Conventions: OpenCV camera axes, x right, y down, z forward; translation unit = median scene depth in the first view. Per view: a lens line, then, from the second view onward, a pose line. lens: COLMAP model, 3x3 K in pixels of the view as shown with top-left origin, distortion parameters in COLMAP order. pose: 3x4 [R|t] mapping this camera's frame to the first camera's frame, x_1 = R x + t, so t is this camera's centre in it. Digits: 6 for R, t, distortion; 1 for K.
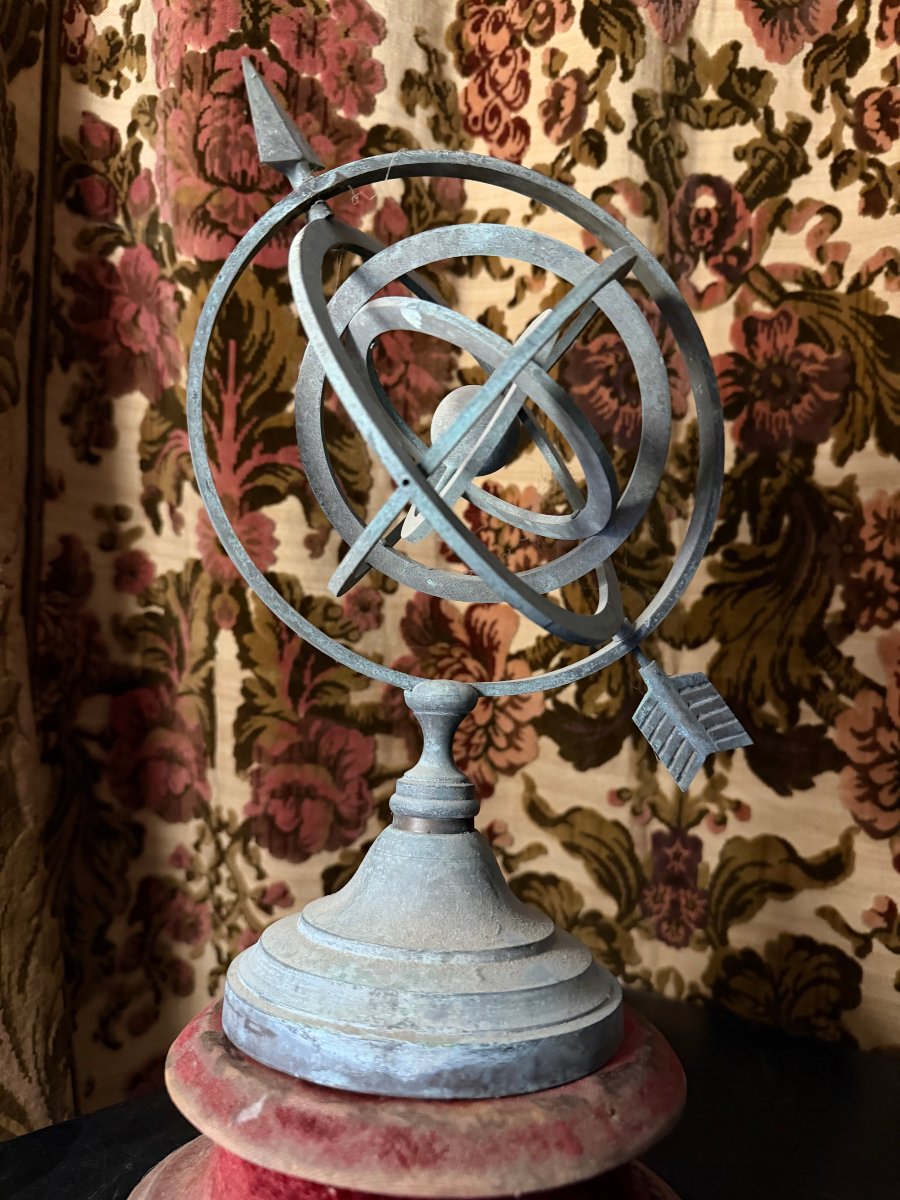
lens RADIAL K [[885.1, 0, 455.0], [0, 885.1, 601.1], [0, 0, 1]] dist [-0.019525, -0.007256]
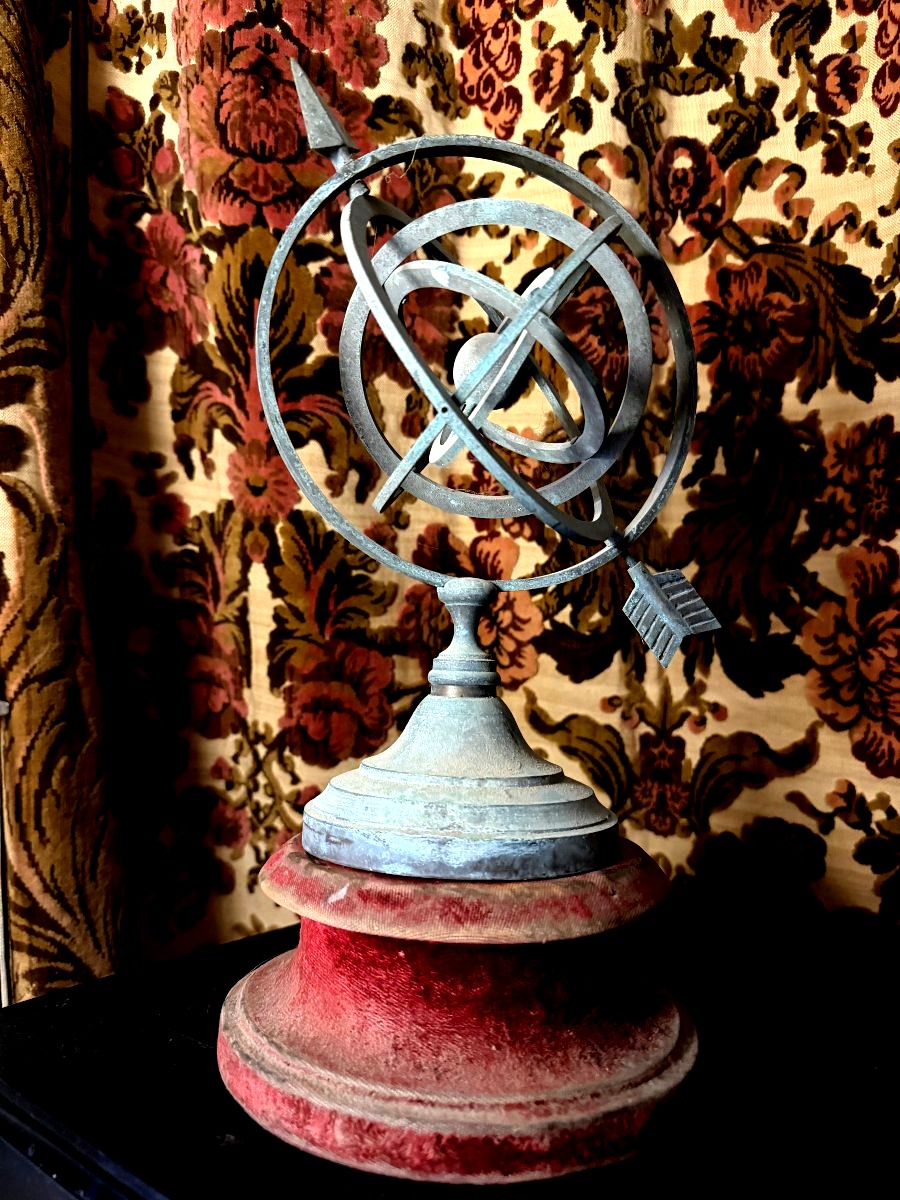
lens RADIAL K [[881.4, 0, 454.0], [0, 881.4, 598.4], [0, 0, 1]] dist [-0.012532, -0.008654]
pose [[0.999679, -0.022503, 0.011632, -0.025555], [0.021951, 0.998720, 0.045567, 0.032865], [-0.012643, -0.045297, 0.998894, -0.115269]]
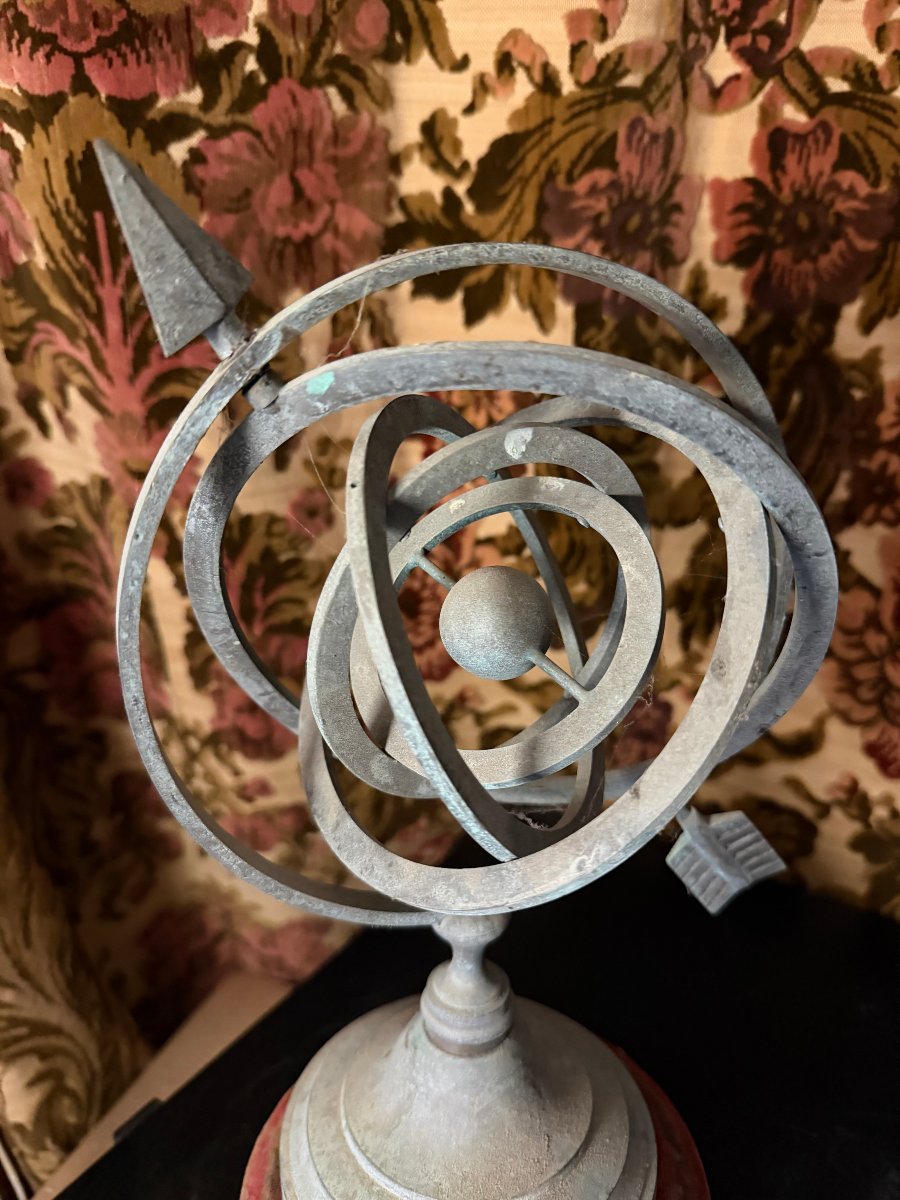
lens RADIAL K [[899.7, 0, 451.9], [0, 899.7, 596.7], [0, 0, 1]] dist [-0.053196, 0.027651]
pose [[0.993792, -0.083147, 0.073914, -0.039136], [0.043447, 0.901699, 0.430177, -0.300332], [-0.102416, -0.424295, 0.899714, 0.164922]]
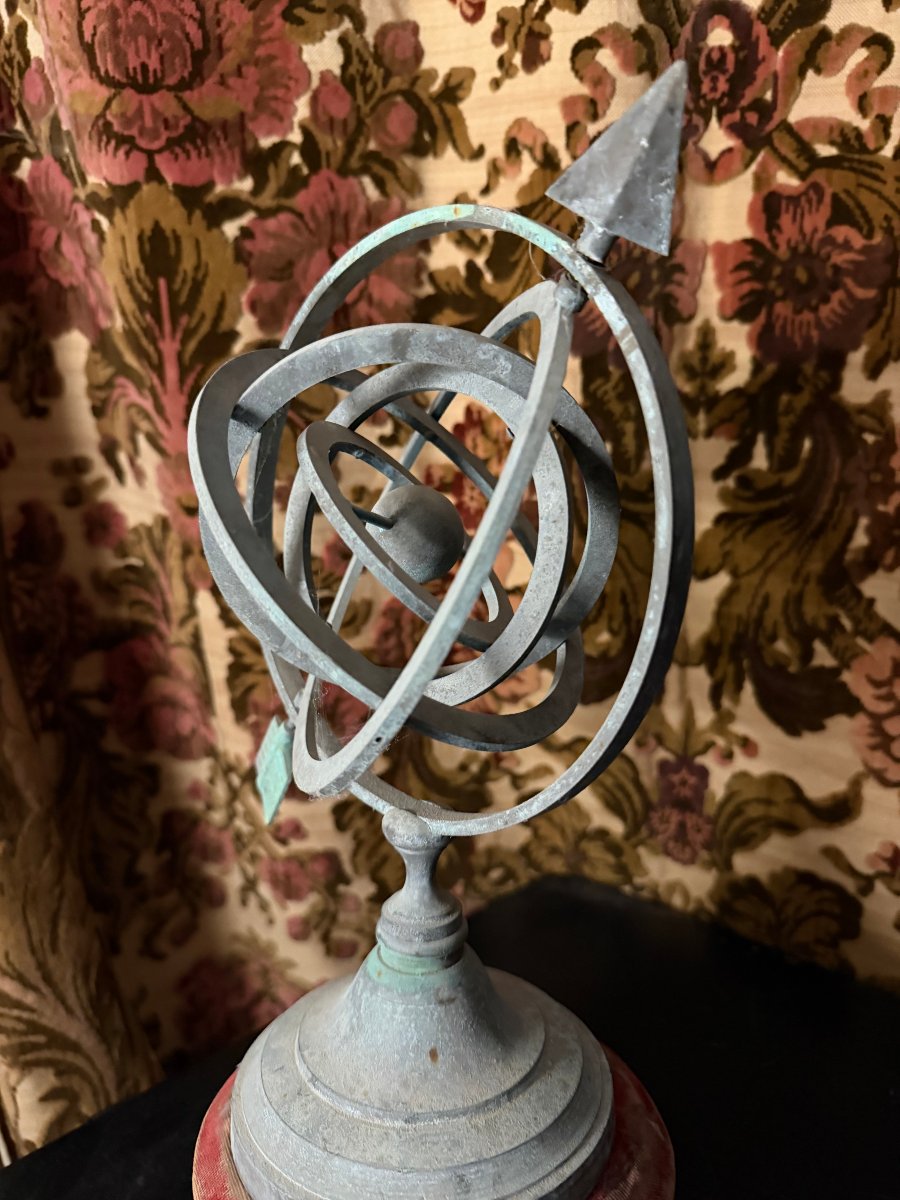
lens RADIAL K [[890.6, 0, 450.5], [0, 890.6, 603.5], [0, 0, 1]] dist [-0.034034, 0.010322]
pose [[0.995912, -0.047384, -0.076904, 0.080903], [0.066172, 0.962237, 0.264049, -0.191317], [0.061488, -0.268058, 0.961439, 0.087794]]
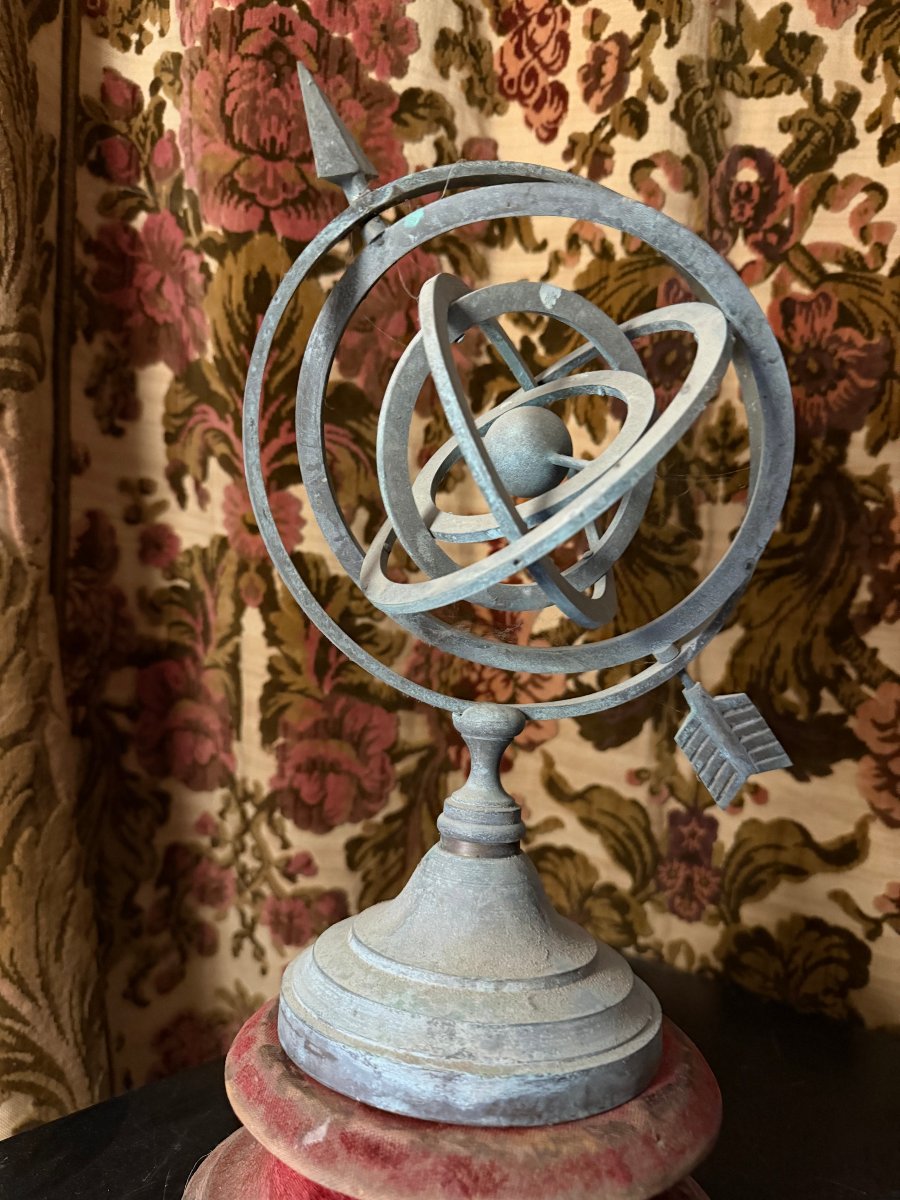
lens RADIAL K [[885.8, 0, 450.0], [0, 885.8, 600.0], [0, 0, 1]] dist [-0.022576, -0.002368]
pose [[0.999839, 0.017568, -0.003600, -0.031329], [-0.017260, 0.997196, 0.072821, -0.053385], [0.004869, -0.072747, 0.997339, -0.000368]]
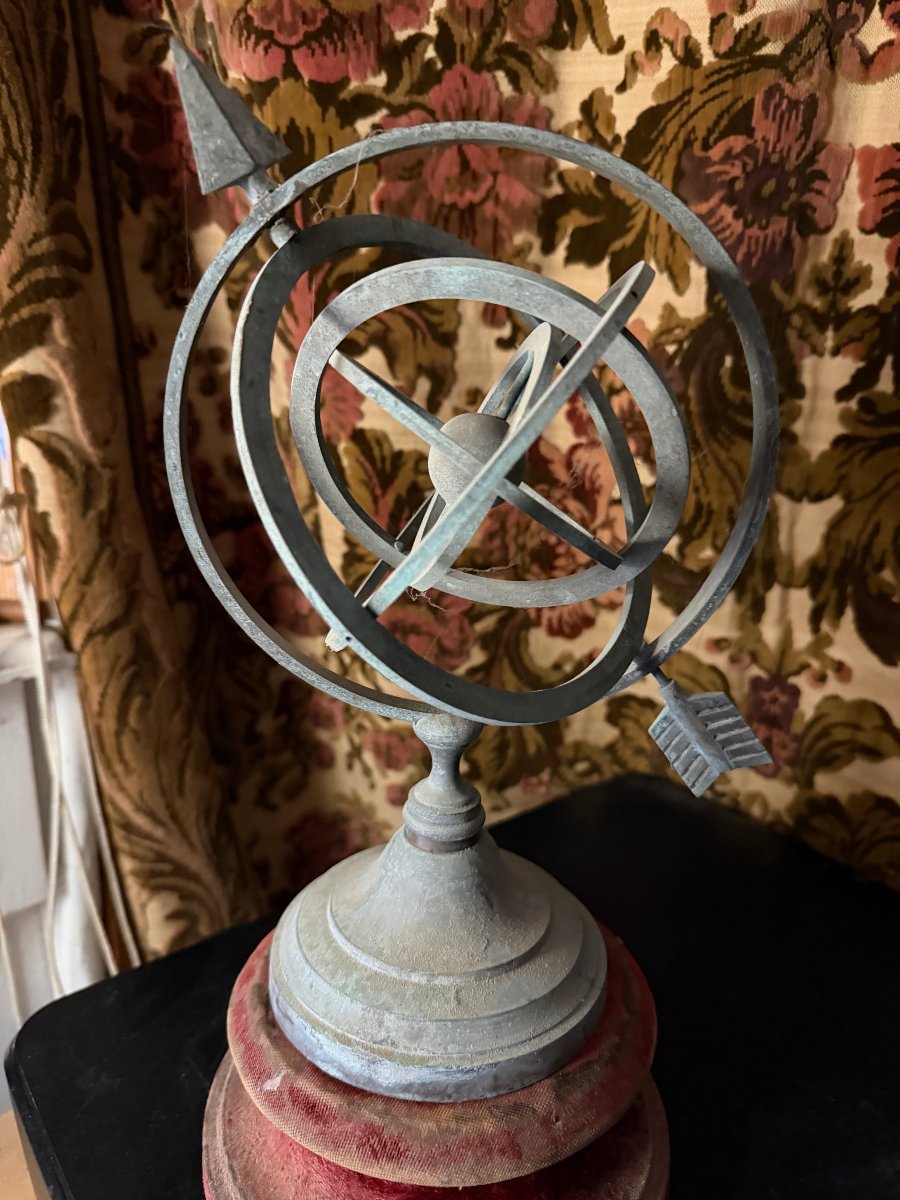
lens RADIAL K [[890.6, 0, 450.5], [0, 890.6, 603.5], [0, 0, 1]] dist [-0.034034, 0.010322]
pose [[0.976013, 0.041470, -0.213727, 0.107648], [0.043661, 0.924463, 0.378763, -0.219640], [0.213290, -0.379009, 0.900477, 0.058193]]
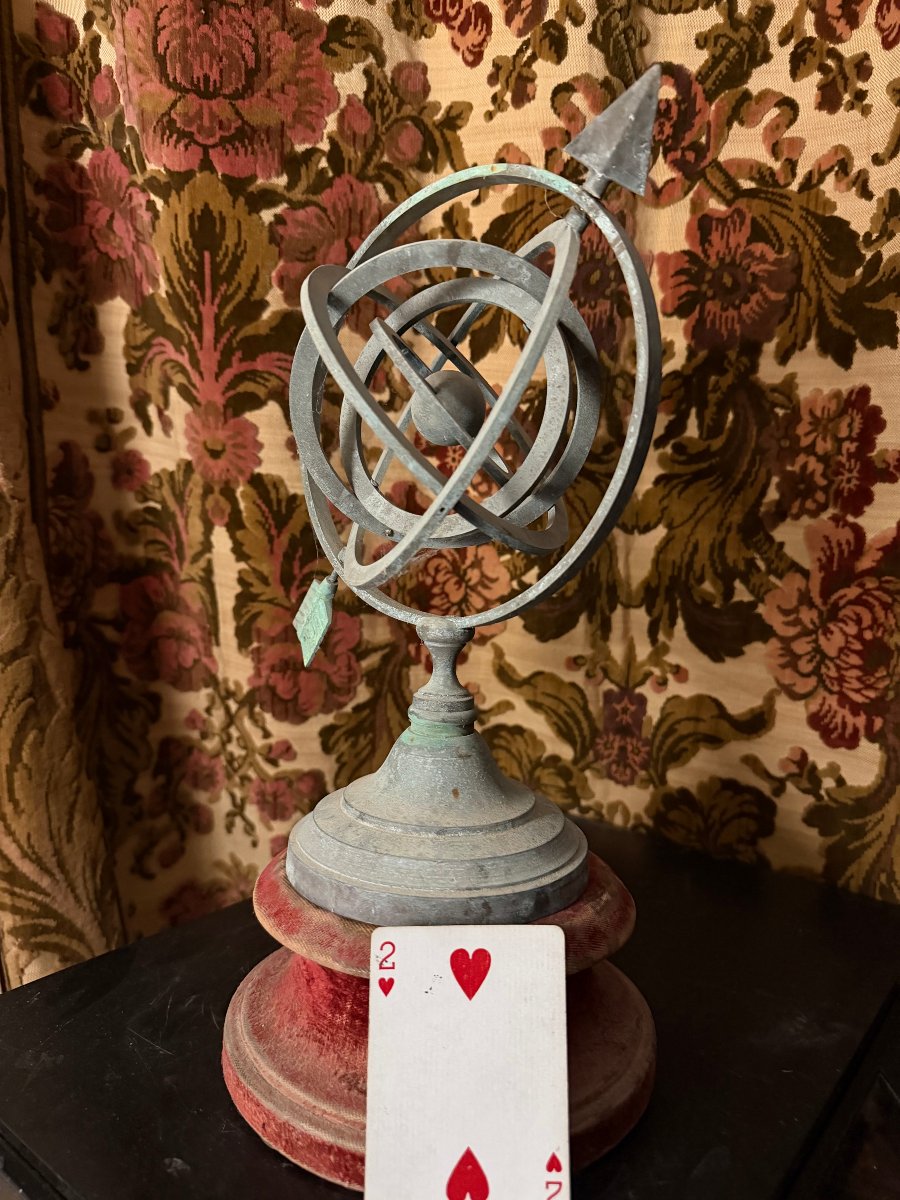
lens RADIAL K [[881.4, 0, 454.0], [0, 881.4, 598.4], [0, 0, 1]] dist [-0.012532, -0.008654]
pose [[0.999731, -0.021305, 0.009129, 0.020394], [0.019083, 0.980105, 0.197560, -0.090539], [-0.013157, -0.197333, 0.980248, -0.097303]]
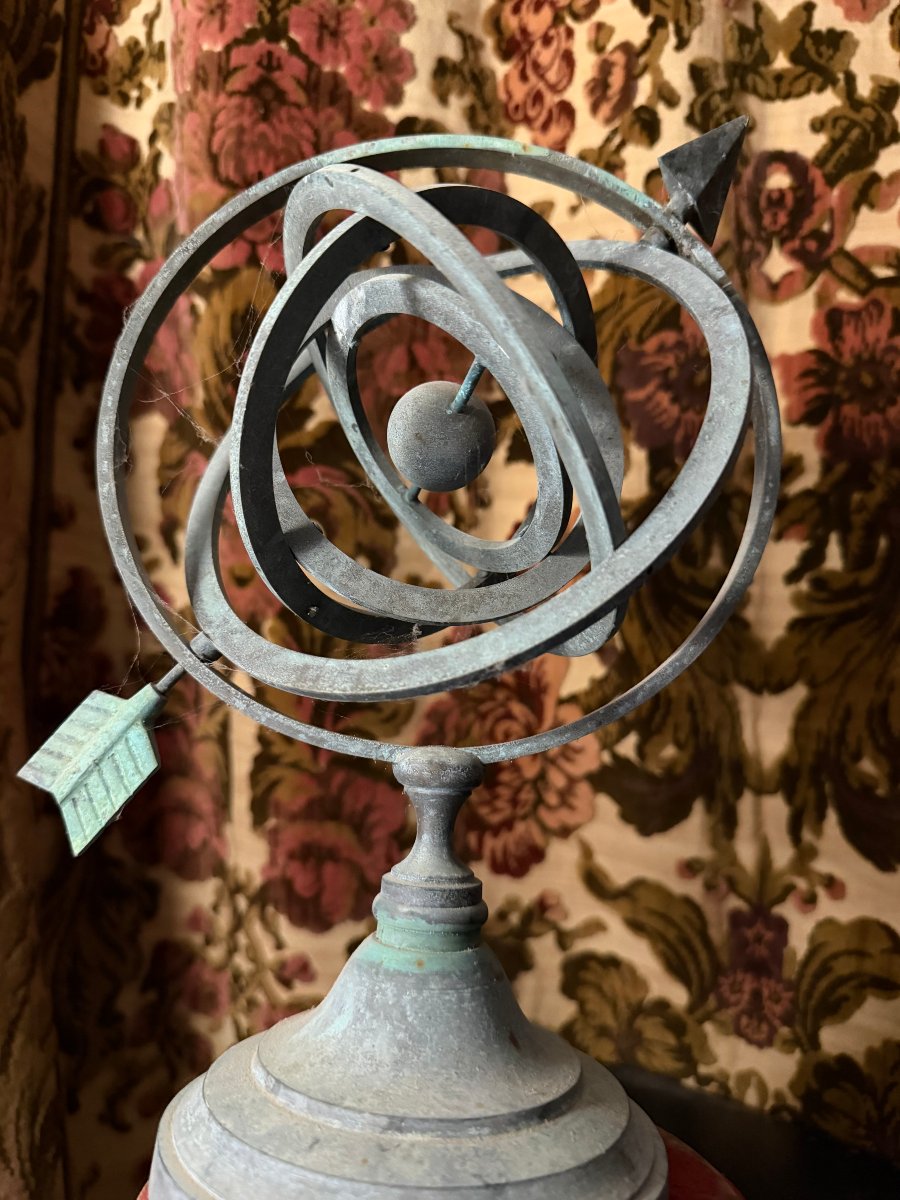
lens RADIAL K [[899.7, 0, 451.9], [0, 899.7, 596.7], [0, 0, 1]] dist [-0.053196, 0.027651]
pose [[0.994302, -0.005862, -0.106437, 0.053772], [0.000999, 0.998955, -0.045688, -0.000567], [0.106594, 0.045321, 0.993269, 0.109492]]
